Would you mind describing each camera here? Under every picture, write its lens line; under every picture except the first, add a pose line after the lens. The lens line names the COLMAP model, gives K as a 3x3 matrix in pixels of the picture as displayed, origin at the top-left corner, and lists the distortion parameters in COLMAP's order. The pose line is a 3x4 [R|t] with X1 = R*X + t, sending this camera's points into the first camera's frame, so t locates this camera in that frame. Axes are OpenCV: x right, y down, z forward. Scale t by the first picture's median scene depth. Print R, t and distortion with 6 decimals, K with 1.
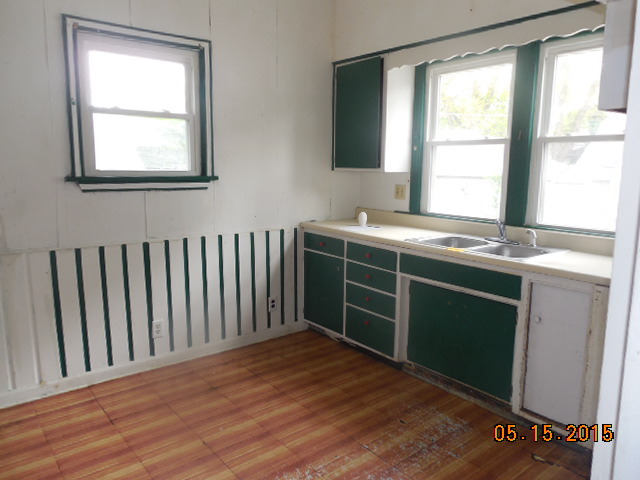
lens RADIAL K [[474.2, 0, 320.0], [0, 474.2, 240.0], [0, 0, 1]] dist [0.001647, 0.007092]
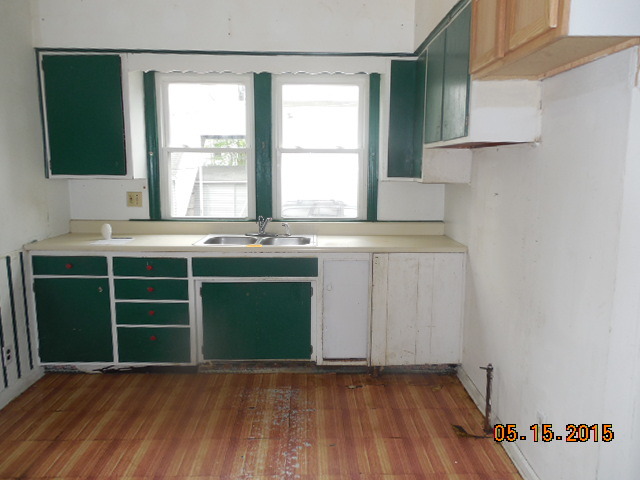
lens RADIAL K [[474.2, 0, 320.0], [0, 474.2, 240.0], [0, 0, 1]] dist [0.001647, 0.007092]
pose [[0.614390, -0.124475, 0.779122, -0.427170], [0.127528, 0.990160, 0.057626, -0.032662], [-0.778628, 0.063955, 0.624219, 0.141027]]
